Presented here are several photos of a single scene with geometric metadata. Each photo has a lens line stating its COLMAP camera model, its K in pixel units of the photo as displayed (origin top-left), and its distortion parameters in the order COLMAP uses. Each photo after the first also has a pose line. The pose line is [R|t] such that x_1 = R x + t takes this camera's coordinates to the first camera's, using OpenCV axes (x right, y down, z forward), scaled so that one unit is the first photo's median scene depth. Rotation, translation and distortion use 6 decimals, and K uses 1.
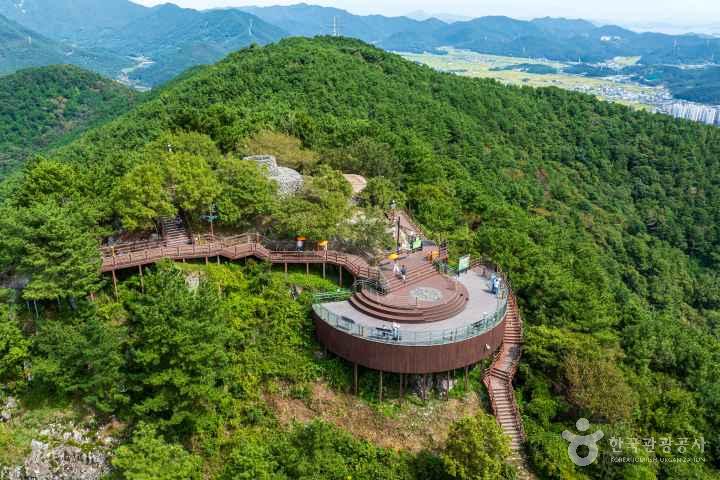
lens RADIAL K [[608.2, 0, 359.5], [0, 608.2, 235.7], [0, 0, 1]] dist [0.000297, -0.011715]
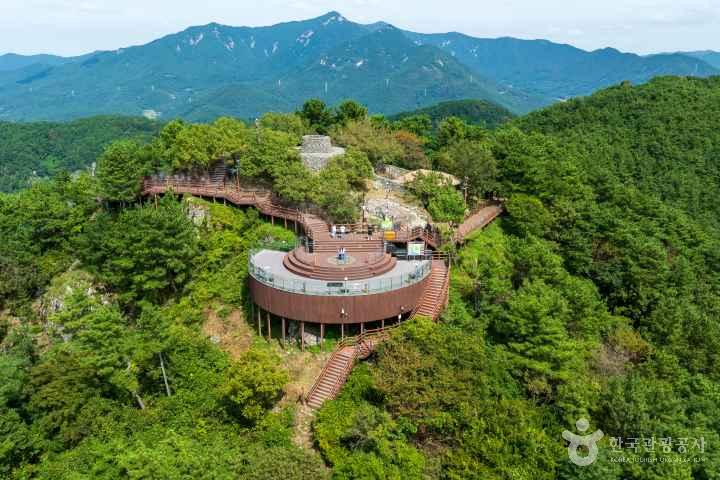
lens RADIAL K [[608.2, 0, 357.8], [0, 608.2, 234.5], [0, 0, 1]] dist [0.000297, -0.011715]
pose [[0.782632, 0.175549, -0.597218, 0.717560], [-0.216189, 0.976345, 0.003683, 0.039502], [0.583737, 0.126229, 0.802071, 0.151506]]
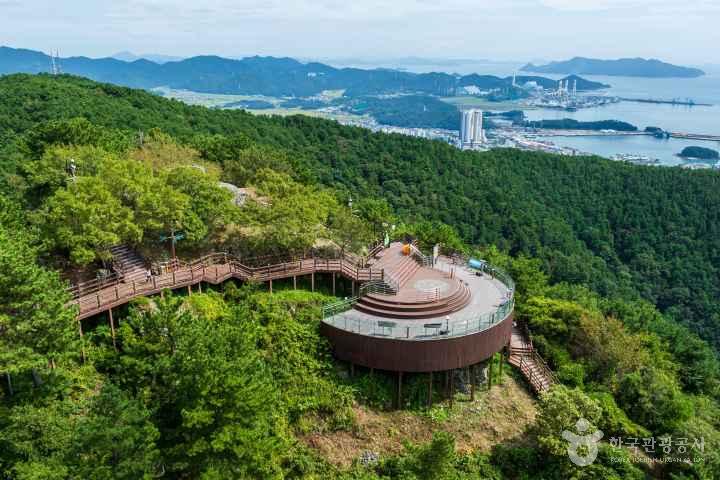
lens RADIAL K [[608.2, 0, 360.4], [0, 608.2, 238.5], [0, 0, 1]] dist [0.000297, -0.011715]
pose [[0.901993, -0.136596, 0.409574, -0.344095], [0.158857, 0.987086, -0.020646, 0.025092], [-0.401465, 0.083686, 0.912043, 0.177521]]
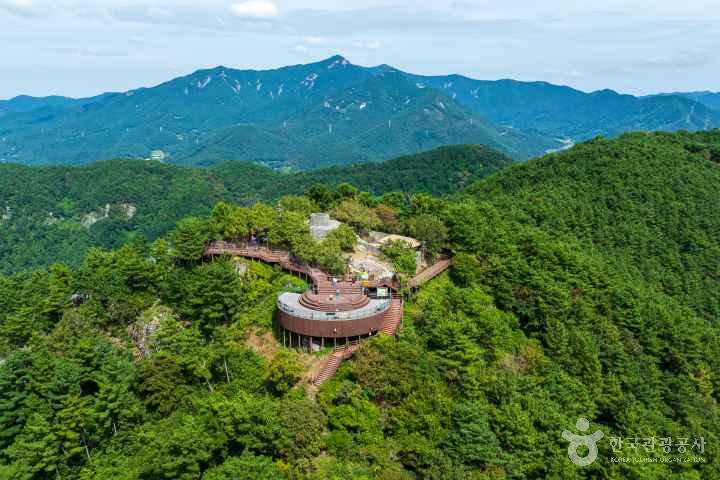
lens RADIAL K [[608.2, 0, 356.5], [0, 608.2, 239.5], [0, 0, 1]] dist [0.000297, -0.011715]
pose [[0.777531, 0.143221, -0.612318, 1.115270], [-0.216582, 0.975135, -0.046936, -0.000687], [0.590371, 0.169111, 0.789217, -0.322376]]
